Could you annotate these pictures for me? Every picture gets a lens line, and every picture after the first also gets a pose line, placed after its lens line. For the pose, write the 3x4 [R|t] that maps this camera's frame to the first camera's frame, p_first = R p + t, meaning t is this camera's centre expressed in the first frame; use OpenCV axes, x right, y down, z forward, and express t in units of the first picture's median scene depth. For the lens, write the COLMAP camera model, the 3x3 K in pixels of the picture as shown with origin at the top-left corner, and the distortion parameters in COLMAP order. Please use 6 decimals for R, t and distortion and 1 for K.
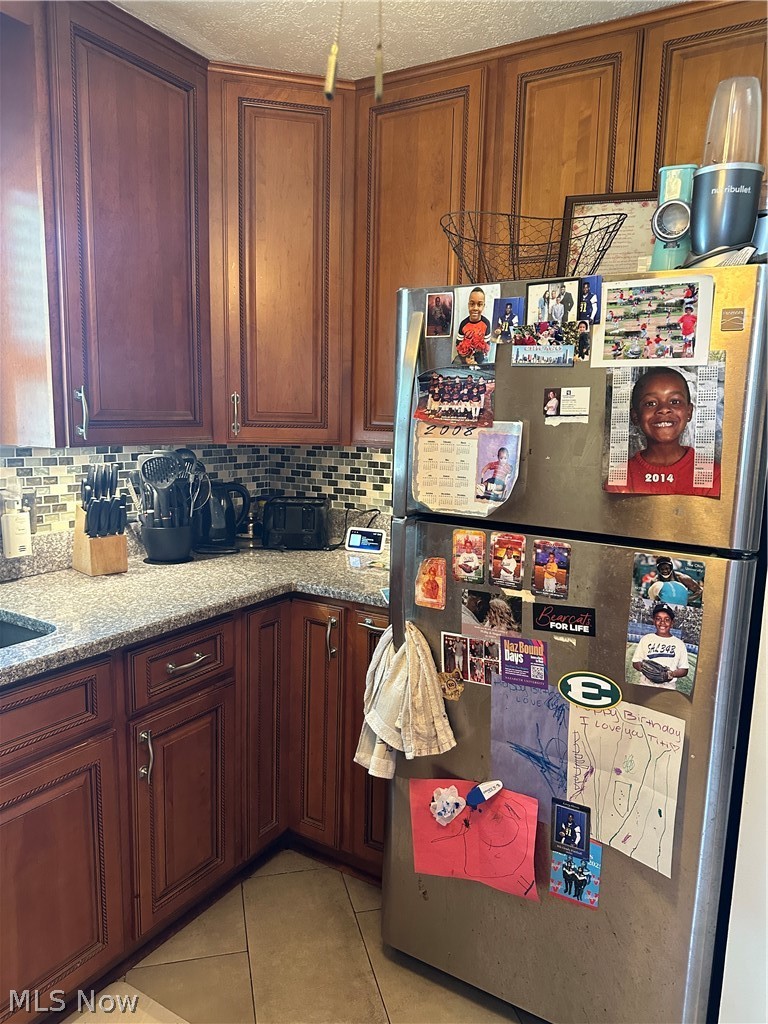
lens RADIAL K [[723.3, 0, 384.9], [0, 723.3, 512.3], [0, 0, 1]] dist [0.037454, -0.054764]
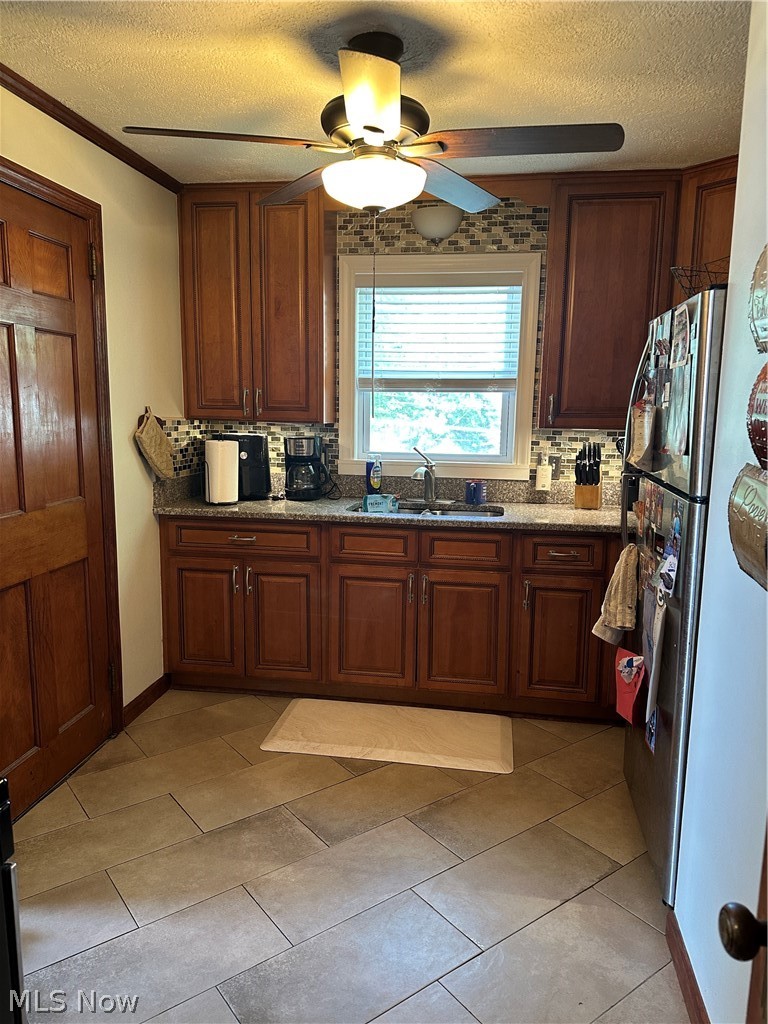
lens RADIAL K [[723.3, 0, 384.0], [0, 723.3, 513.0], [0, 0, 1]] dist [0.037454, -0.054764]
pose [[0.371664, 0.119159, -0.920688, 1.009528], [-0.140796, 0.987492, 0.070968, 0.044949], [0.917629, 0.103253, 0.383792, -0.041362]]
